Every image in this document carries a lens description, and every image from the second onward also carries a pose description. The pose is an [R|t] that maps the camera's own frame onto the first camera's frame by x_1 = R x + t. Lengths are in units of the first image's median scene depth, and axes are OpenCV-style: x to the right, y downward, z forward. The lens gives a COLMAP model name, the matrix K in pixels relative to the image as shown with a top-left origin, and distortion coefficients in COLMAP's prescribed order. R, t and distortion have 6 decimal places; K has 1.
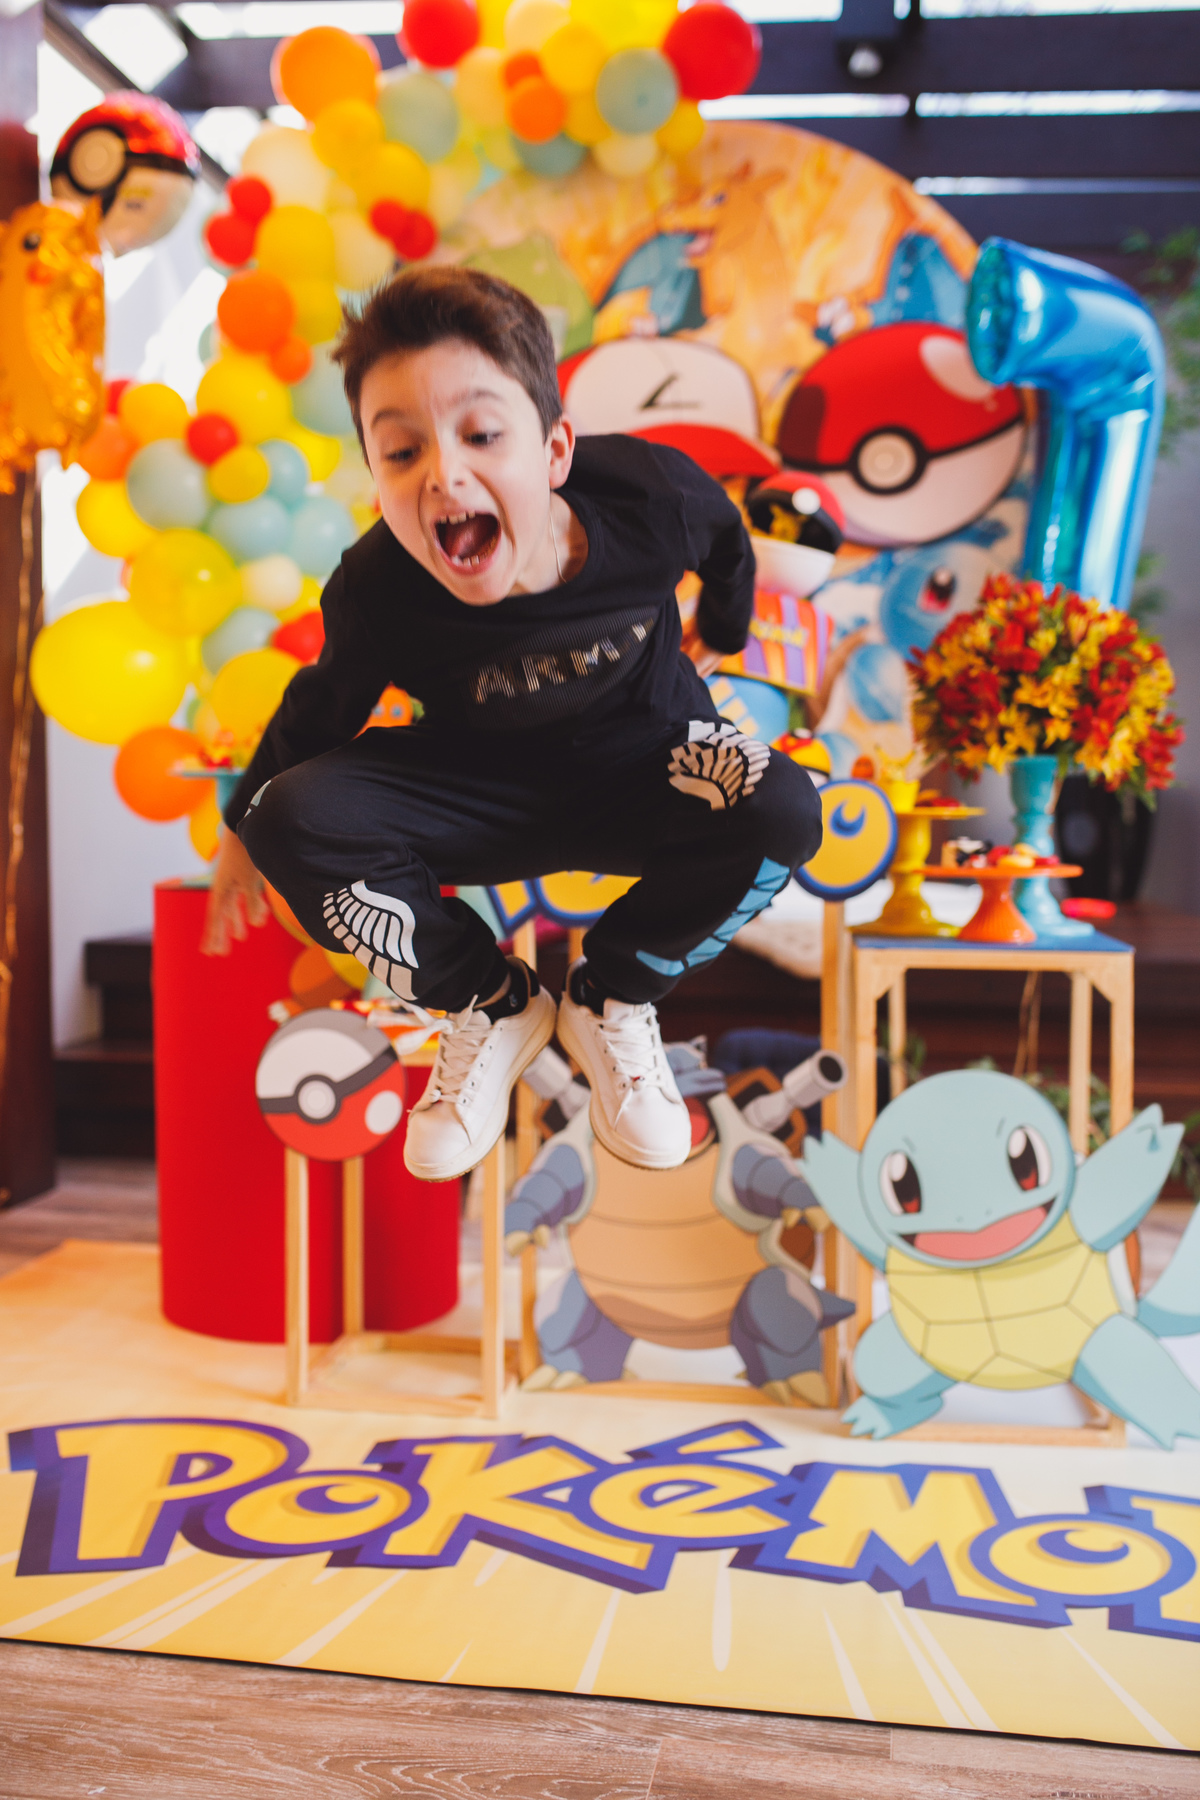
lens RADIAL K [[1764.3, 0, 582.6], [0, 1764.3, 880.4], [0, 0, 1]] dist [-0.072917, 0.106752]
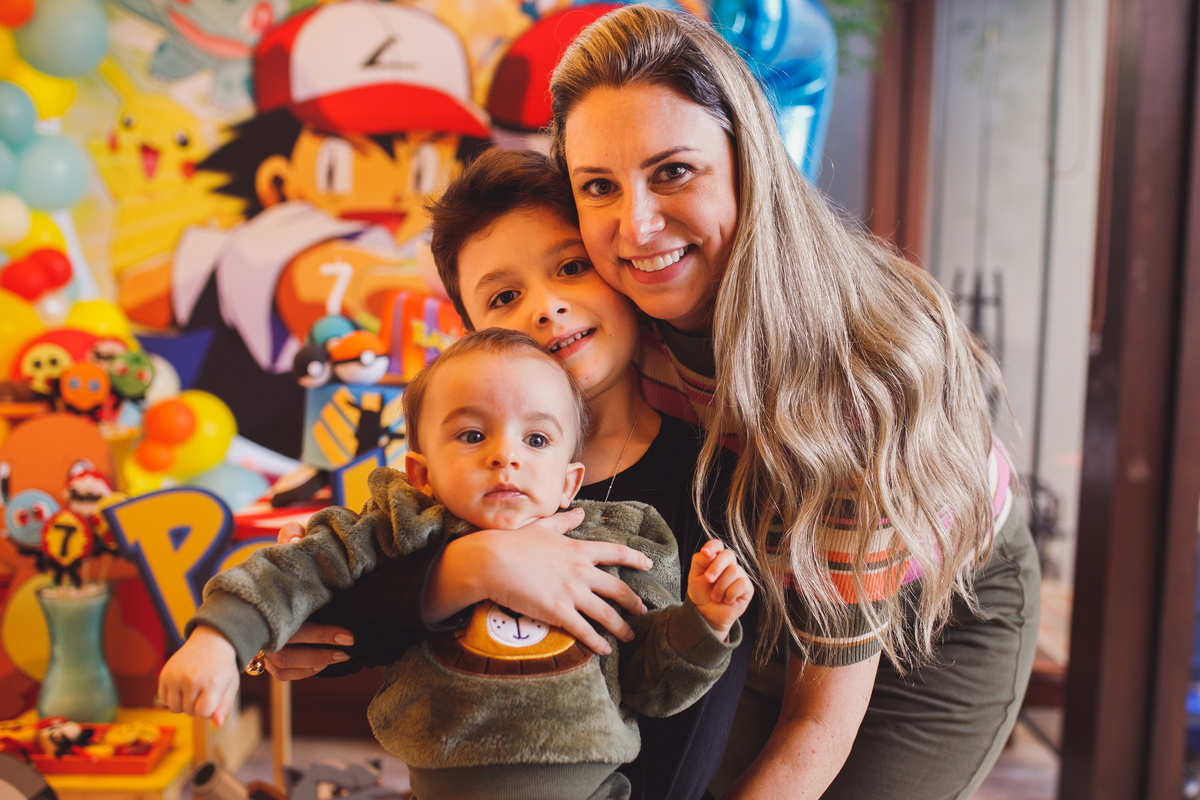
lens RADIAL K [[1304.5, 0, 643.9], [0, 1304.5, 415.3], [0, 0, 1]] dist [-0.076128, 0.133044]
pose [[0.980117, 0.002919, 0.198400, 0.069300], [-0.013918, 0.998440, 0.054067, -0.149891], [-0.197932, -0.055753, 0.978629, 0.253085]]
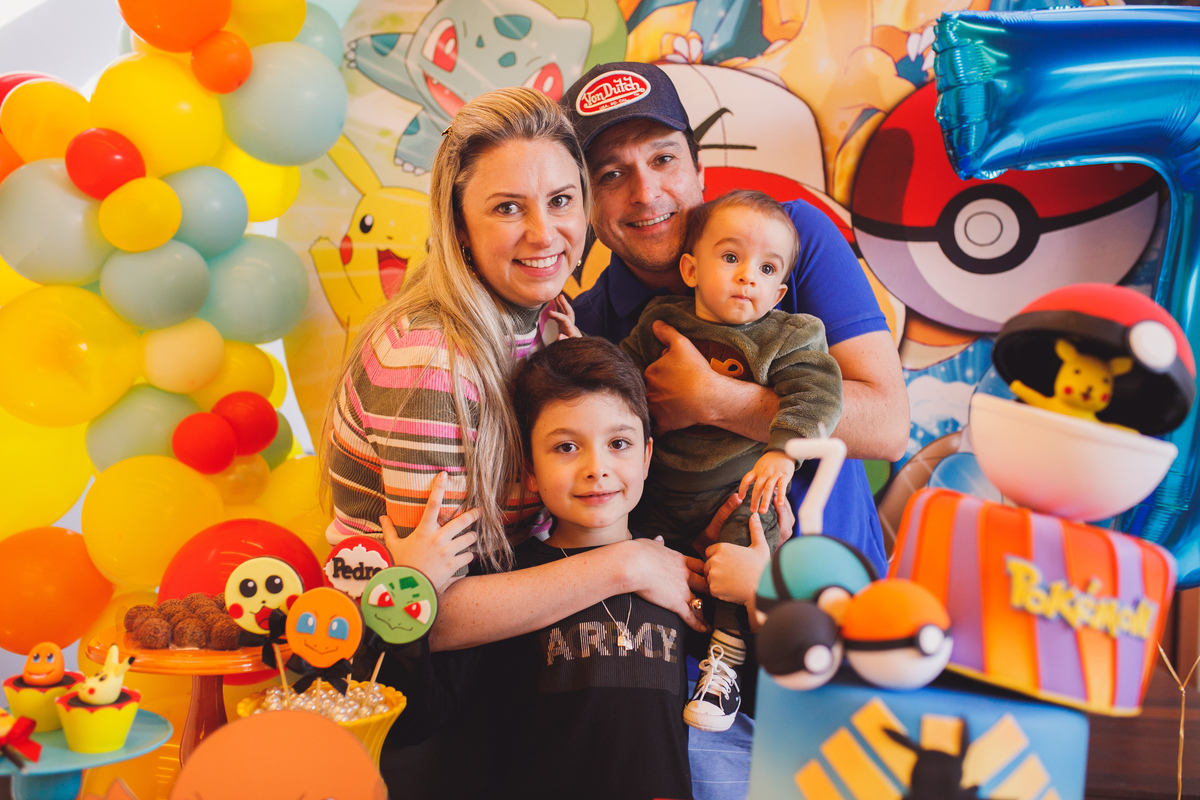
lens RADIAL K [[1190.6, 0, 610.7], [0, 1190.6, 399.6], [0, 0, 1]] dist [-0.076318, 0.113324]
pose [[0.996112, 0.035575, 0.080590, -0.059031], [-0.031093, 0.997935, -0.056204, -0.186361], [-0.082423, 0.053479, 0.995161, 0.714557]]
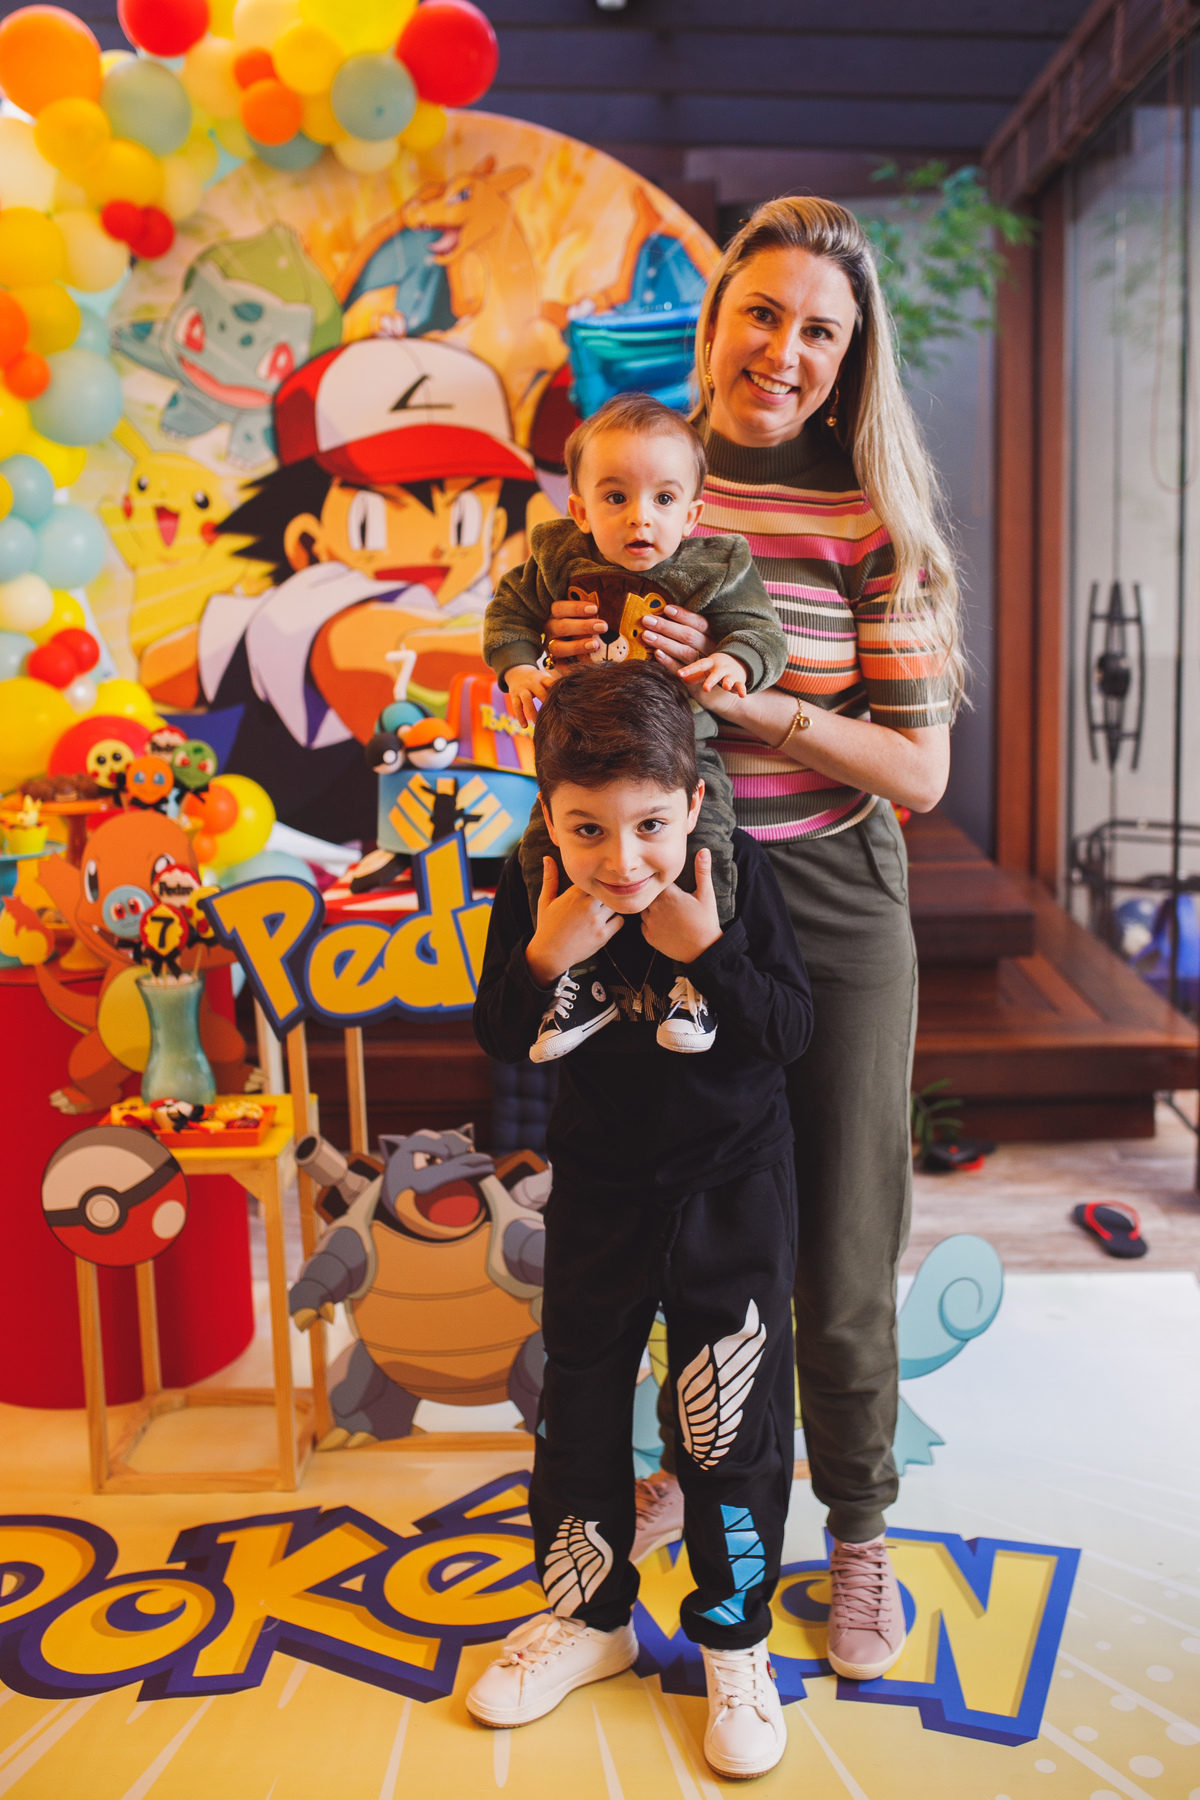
lens RADIAL K [[1785.9, 0, 634.4], [0, 1785.9, 848.0], [0, 0, 1]] dist [-0.076318, 0.113324]
pose [[0.988793, -0.047084, 0.141672, 0.021558], [0.032447, 0.994058, 0.103908, -0.186221], [-0.145723, -0.098147, 0.984445, -0.055409]]
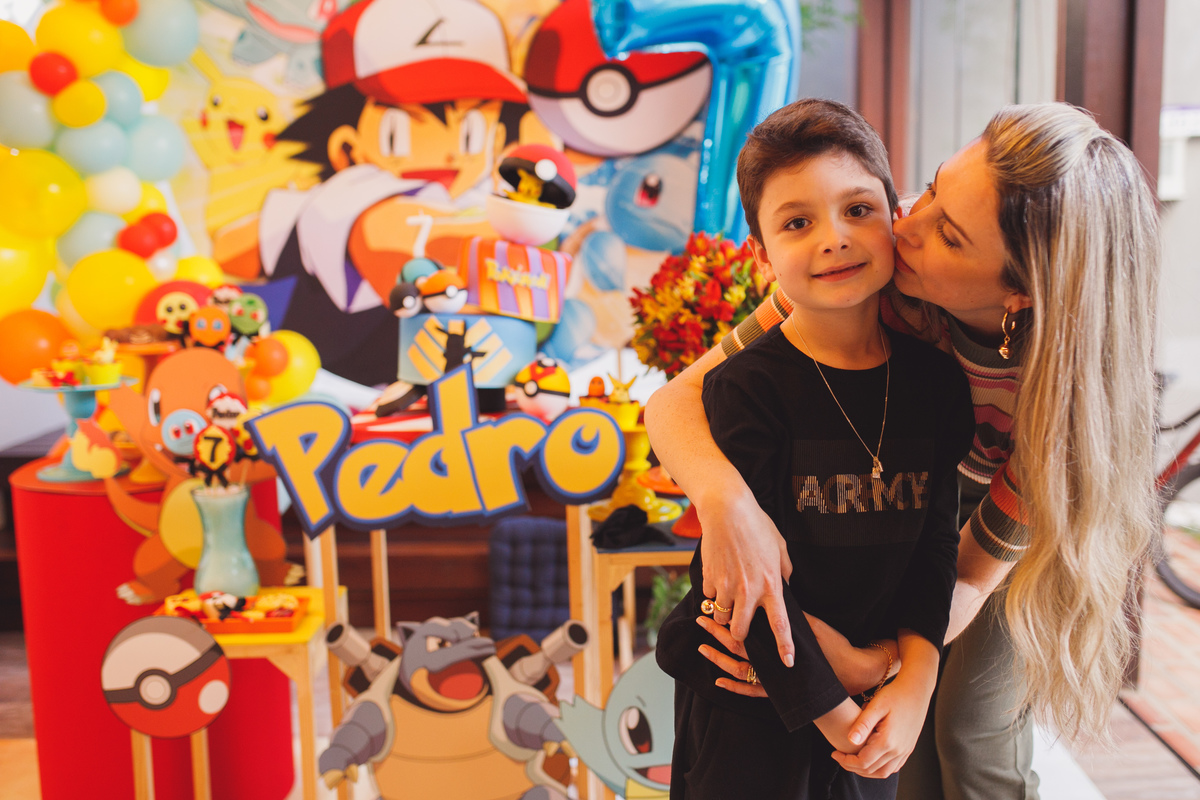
lens RADIAL K [[1212.6, 0, 641.9], [0, 1212.6, 387.2], [0, 0, 1]] dist [-0.072870, 0.097943]
pose [[0.980721, -0.039450, 0.191392, 0.026093], [0.023489, 0.996108, 0.084959, -0.141954], [-0.193998, -0.078826, 0.977830, 0.151721]]
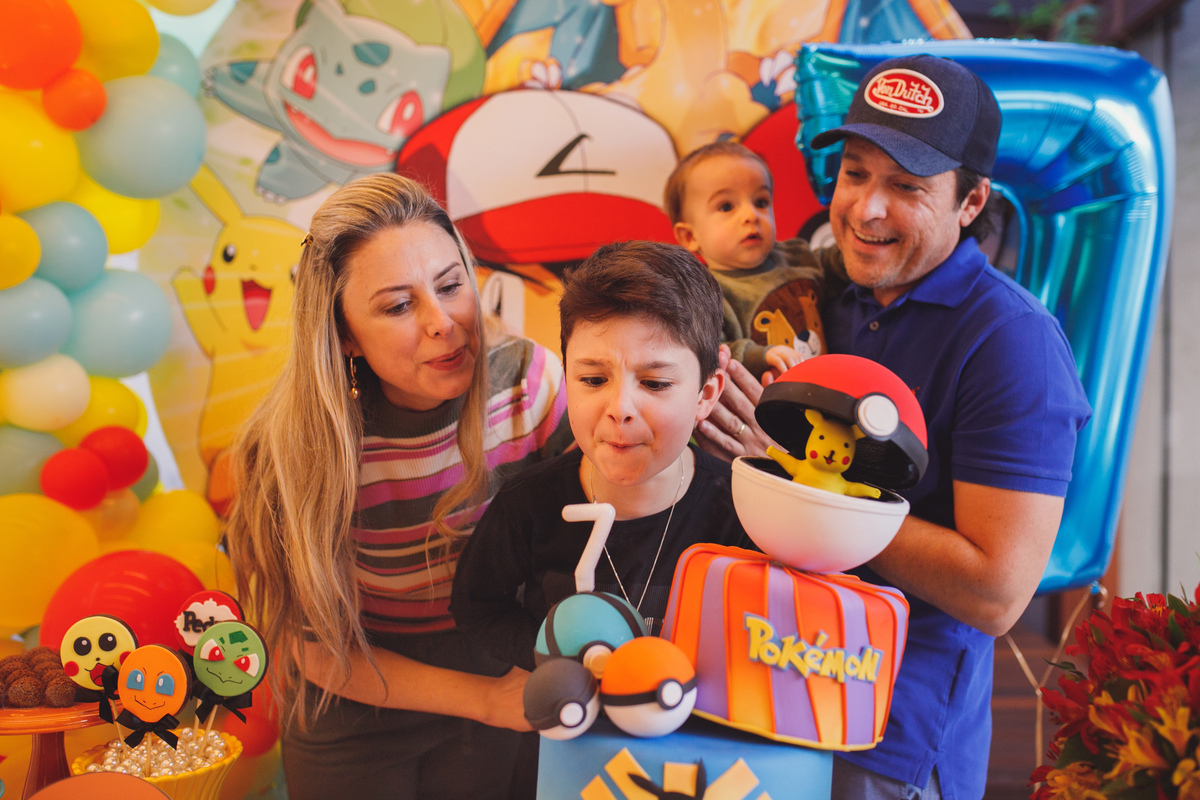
lens RADIAL K [[1256.6, 0, 647.1], [0, 1256.6, 375.9], [0, 0, 1]] dist [-0.054821, 0.013906]
pose [[0.988766, 0.010096, 0.149129, -0.006063], [-0.001545, 0.998353, -0.057341, -0.217497], [-0.149462, 0.056467, 0.987154, 0.650309]]
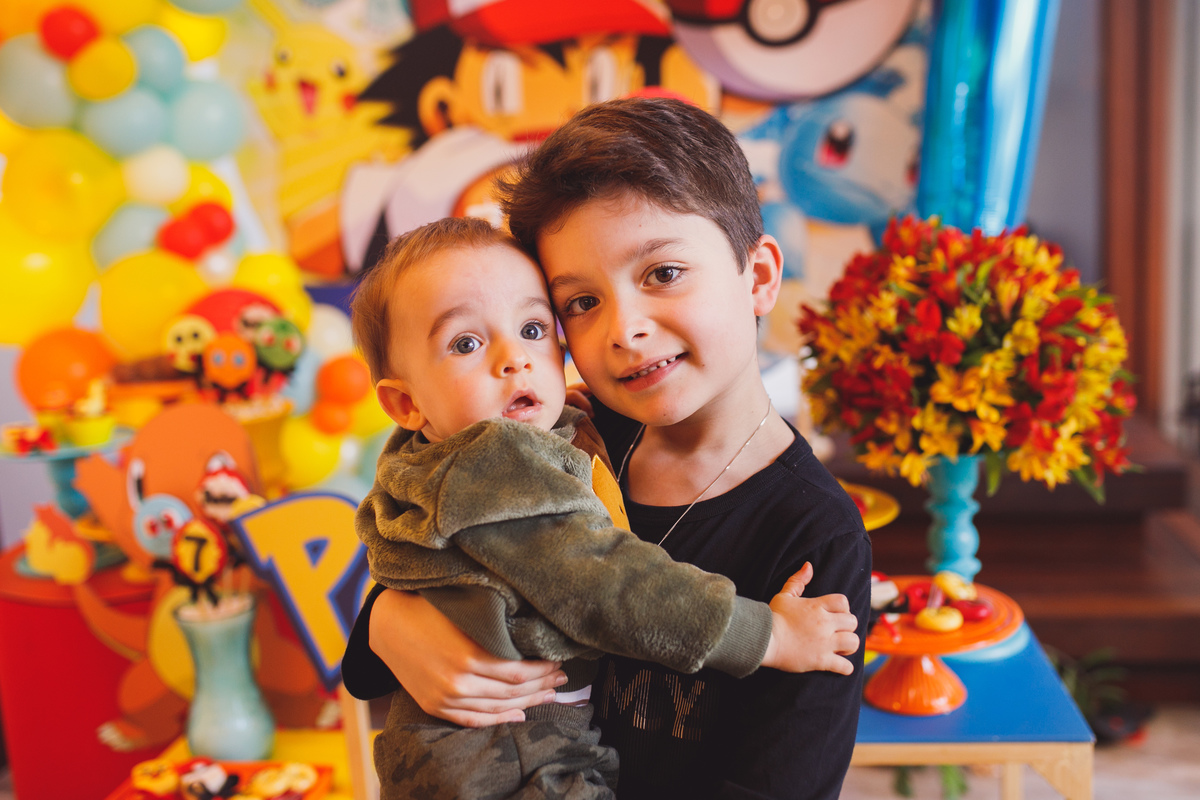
lens RADIAL K [[1258.0, 0, 614.9], [0, 1258.0, 393.7], [0, 0, 1]] dist [-0.048875, 0.021491]
pose [[0.998268, -0.058421, 0.006904, 0.098787], [0.057202, 0.991375, 0.117913, -0.173881], [-0.013733, -0.117314, 0.993000, 0.435305]]
